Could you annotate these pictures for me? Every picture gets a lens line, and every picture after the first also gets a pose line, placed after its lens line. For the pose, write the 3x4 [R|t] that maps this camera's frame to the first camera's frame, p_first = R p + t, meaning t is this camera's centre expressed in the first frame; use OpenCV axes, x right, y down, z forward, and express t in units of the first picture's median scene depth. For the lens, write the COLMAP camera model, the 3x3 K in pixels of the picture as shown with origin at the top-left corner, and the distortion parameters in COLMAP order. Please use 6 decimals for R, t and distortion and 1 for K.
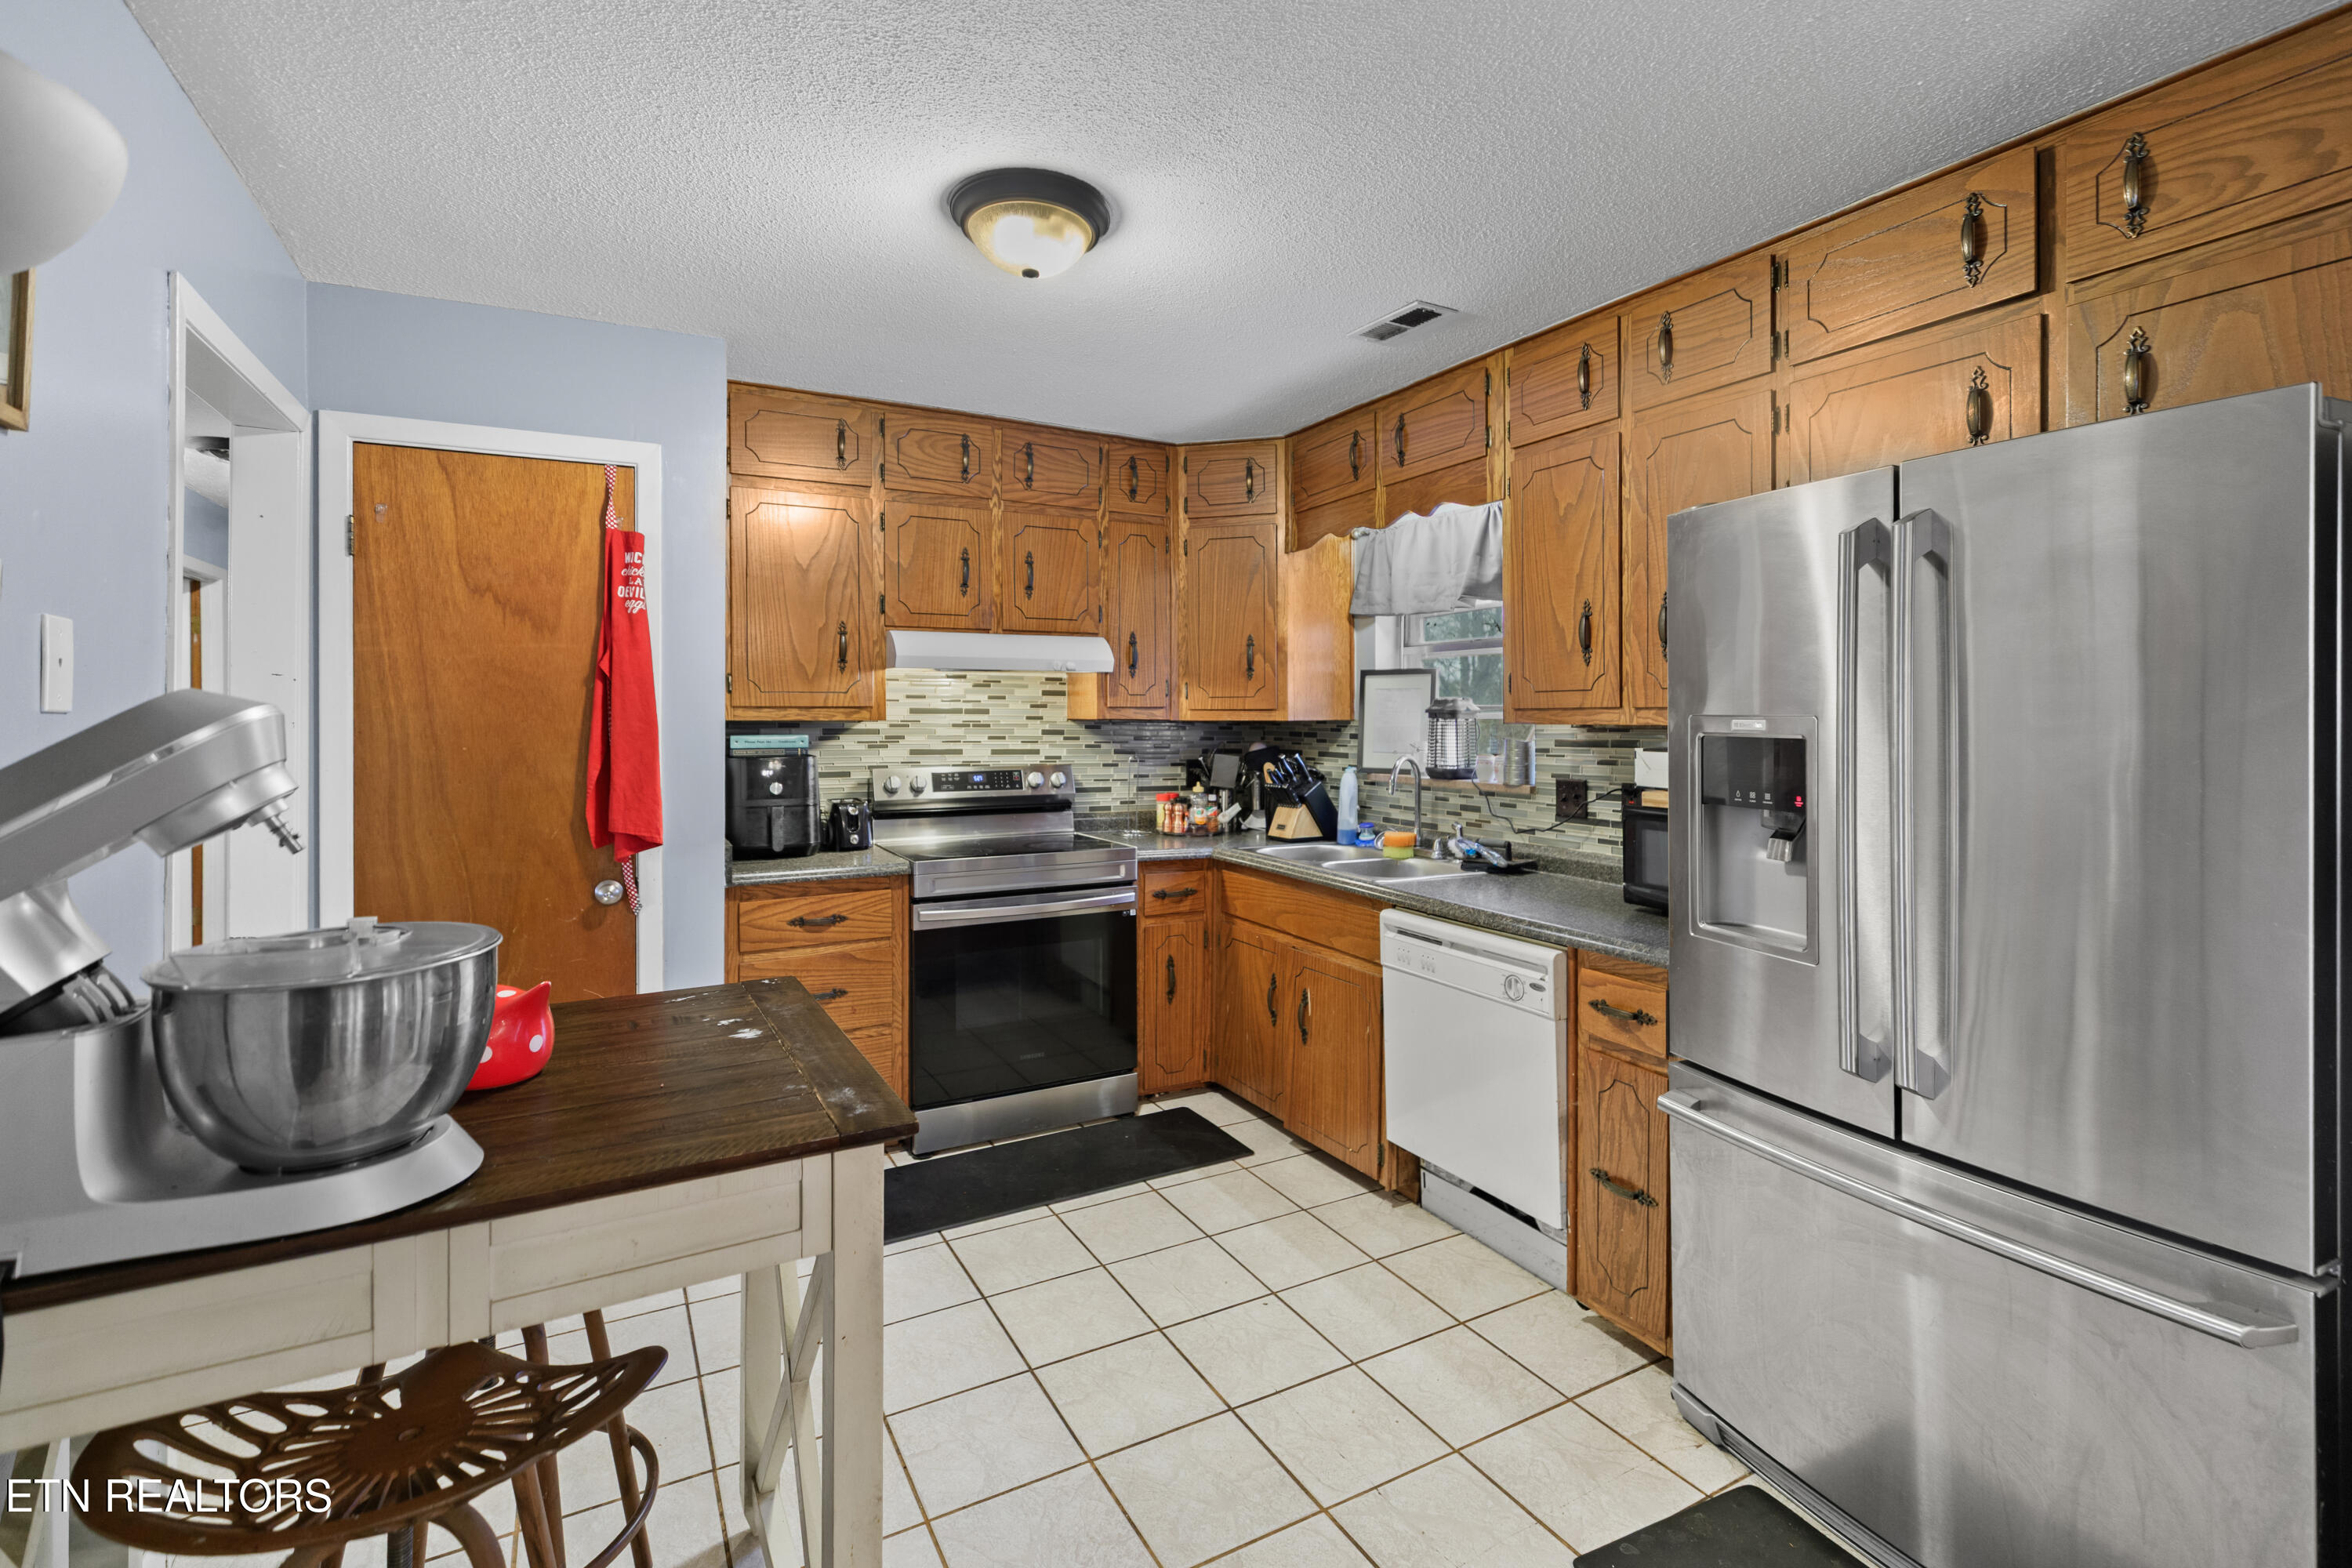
lens RADIAL K [[1061.4, 0, 1179.0], [0, 1061.4, 719.3], [0, 0, 1]] dist [0.003415, -0.000381]
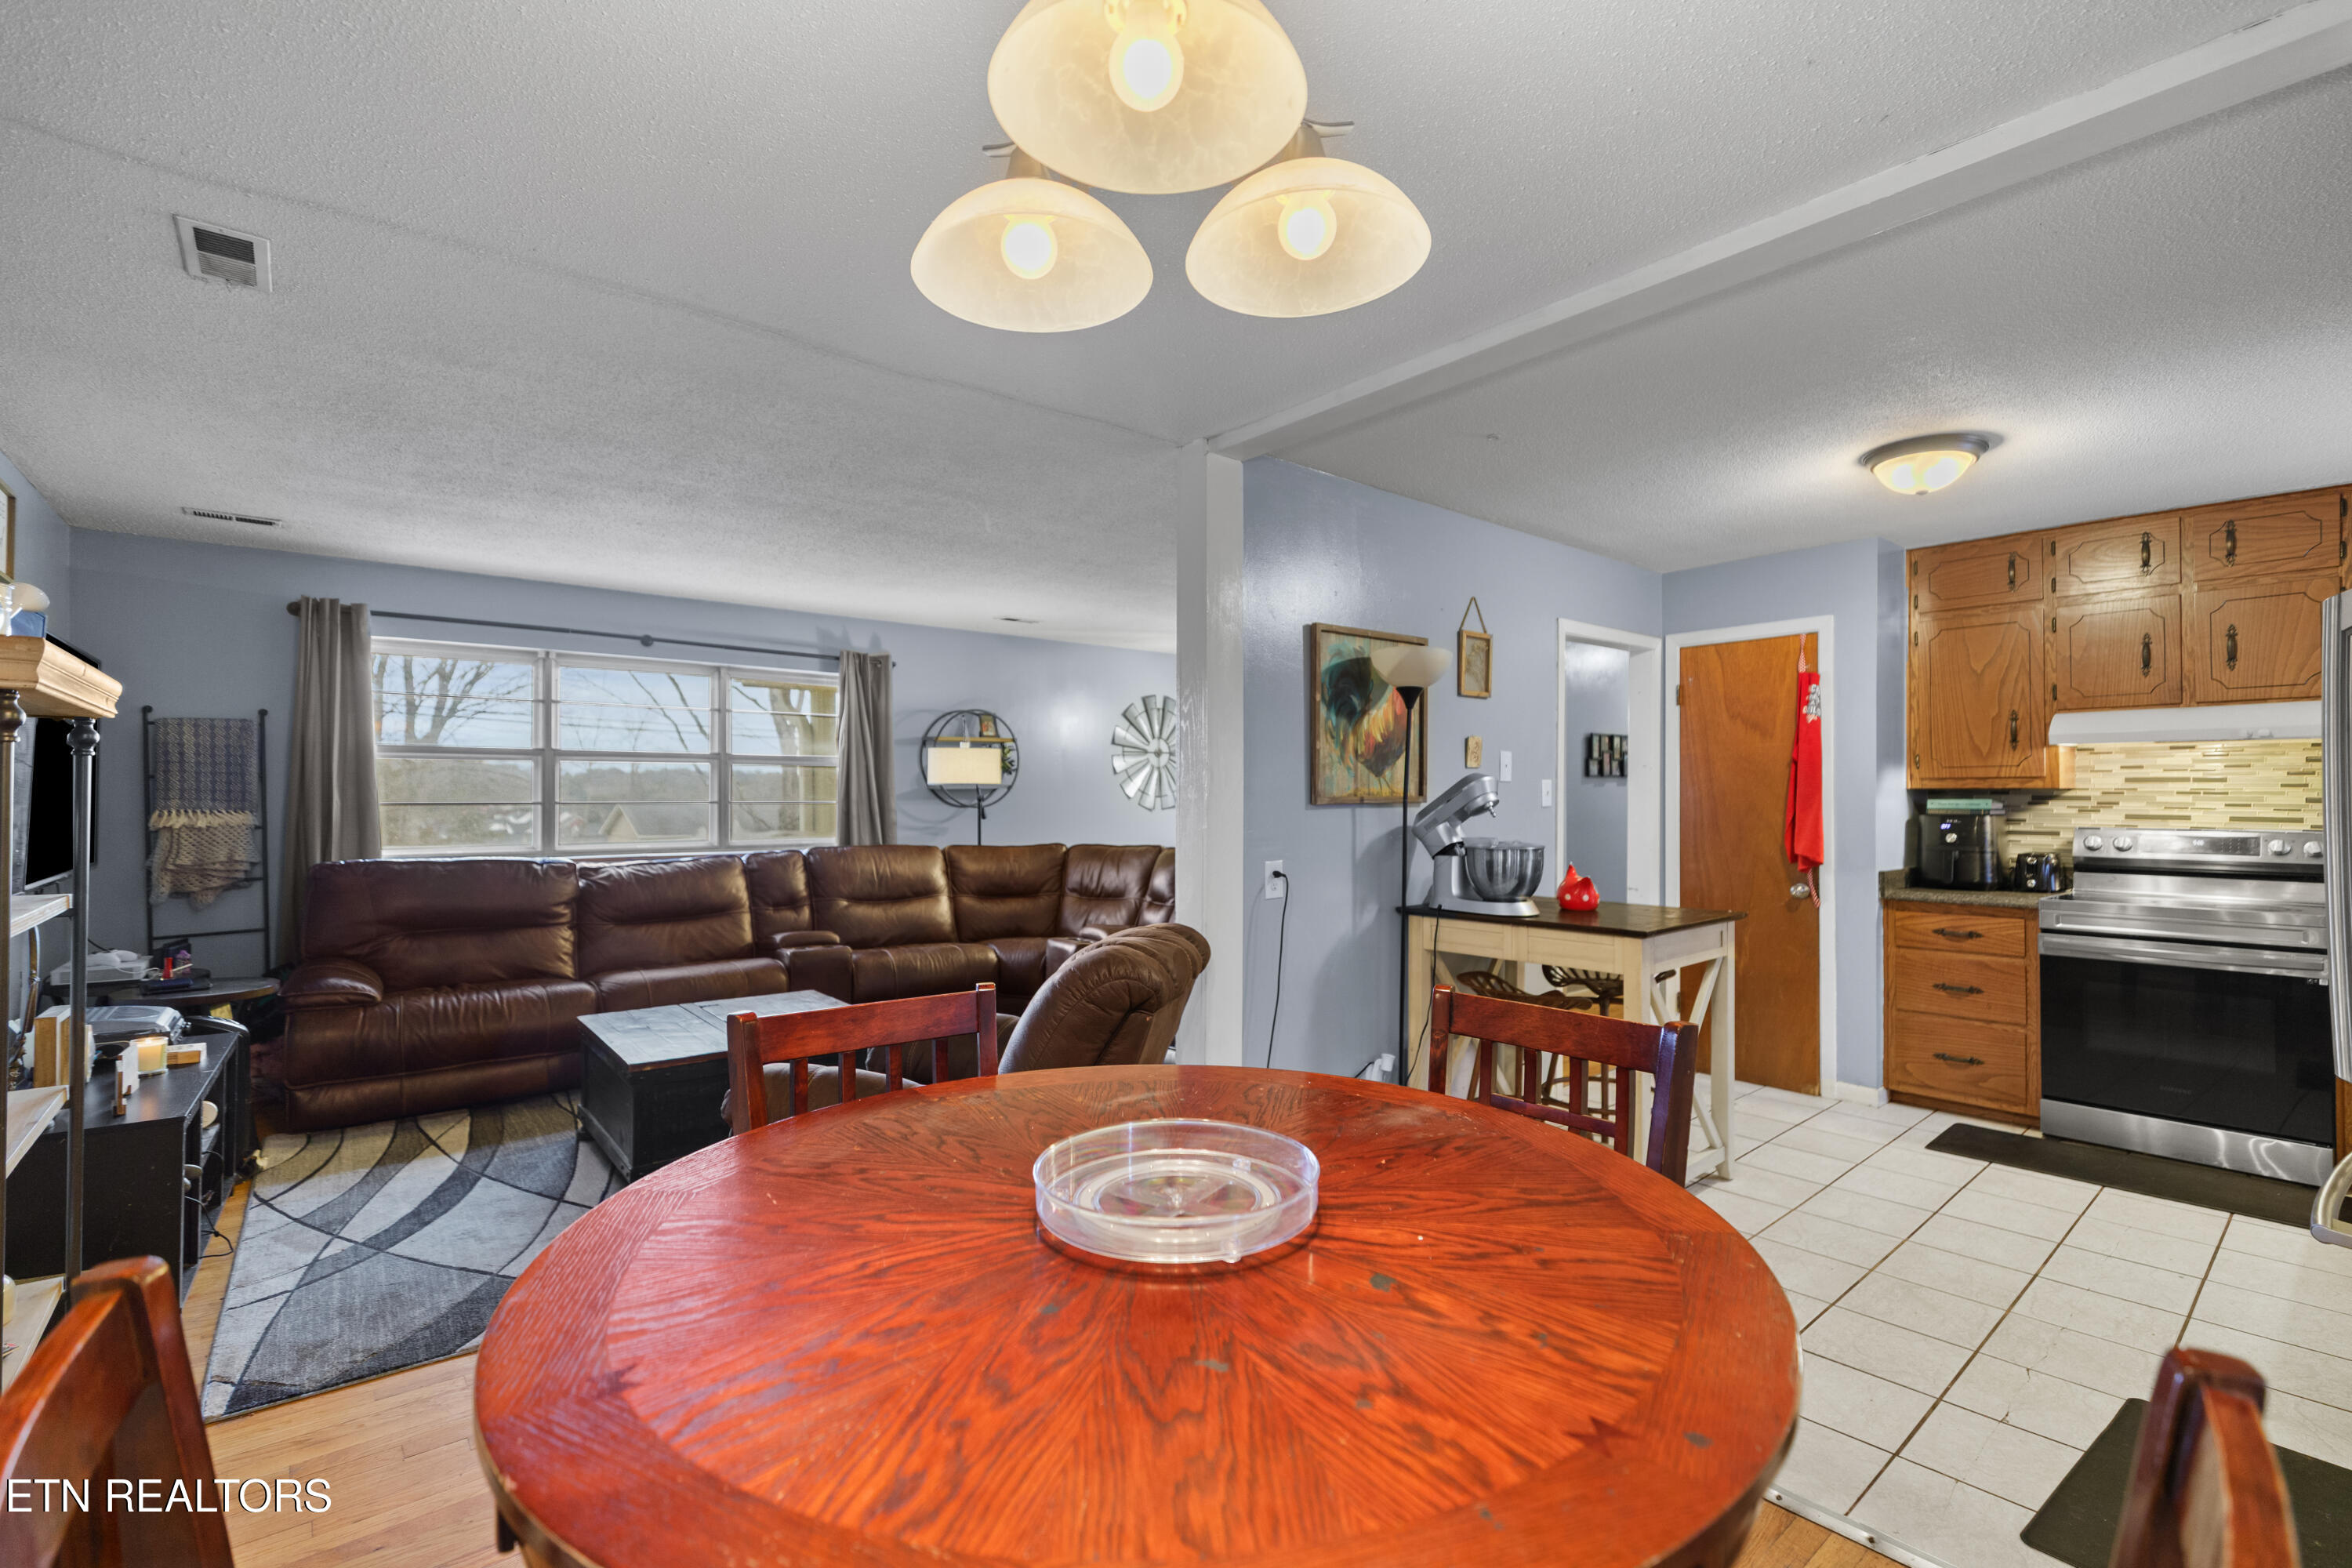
lens RADIAL K [[1061.4, 0, 1180.3], [0, 1061.4, 783.4], [0, 0, 1]] dist [0.003415, -0.000381]
pose [[0.200773, -0.012968, -0.979552, 0.810292], [-0.004689, 0.999888, -0.014199, 0.020476], [0.979627, 0.007444, 0.200690, -0.258924]]
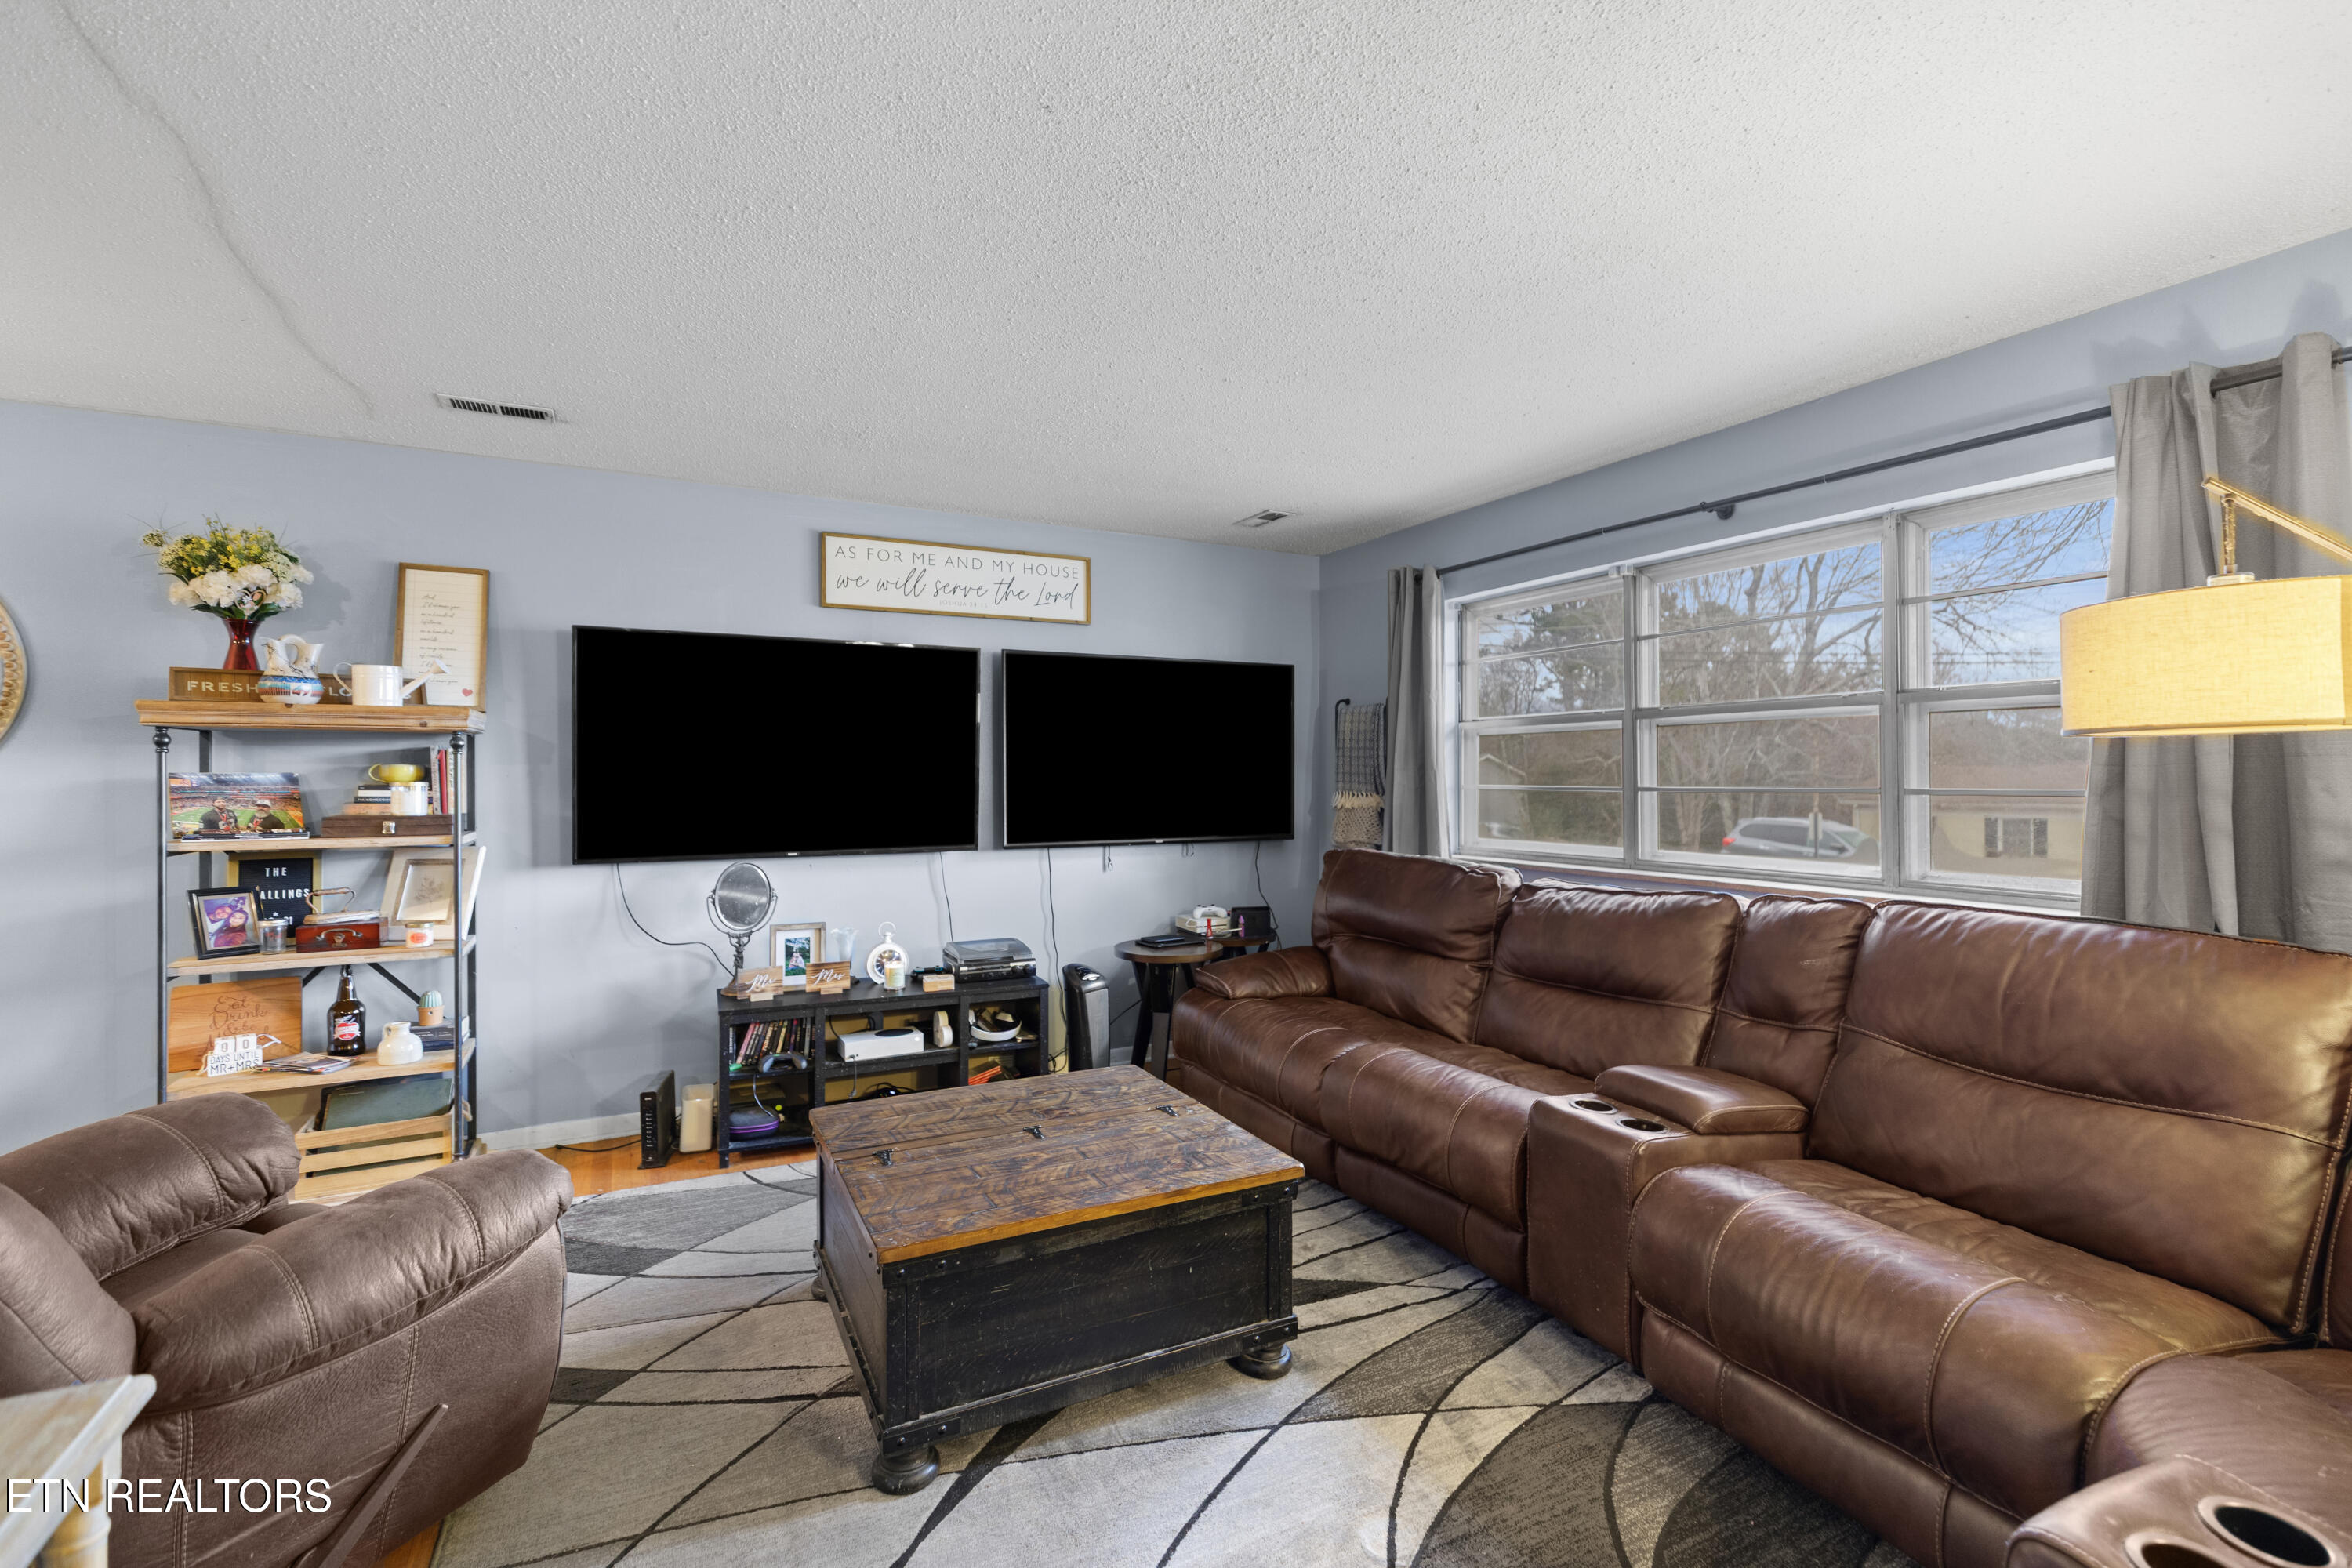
lens RADIAL K [[1061.4, 0, 1187.7], [0, 1061.4, 789.8], [0, 0, 1]] dist [0.003415, -0.000381]
pose [[-0.999990, -0.003445, -0.002894, -0.684108], [-0.003489, 0.999873, 0.015549, 0.016606], [0.002840, 0.015559, -0.999875, 0.281109]]
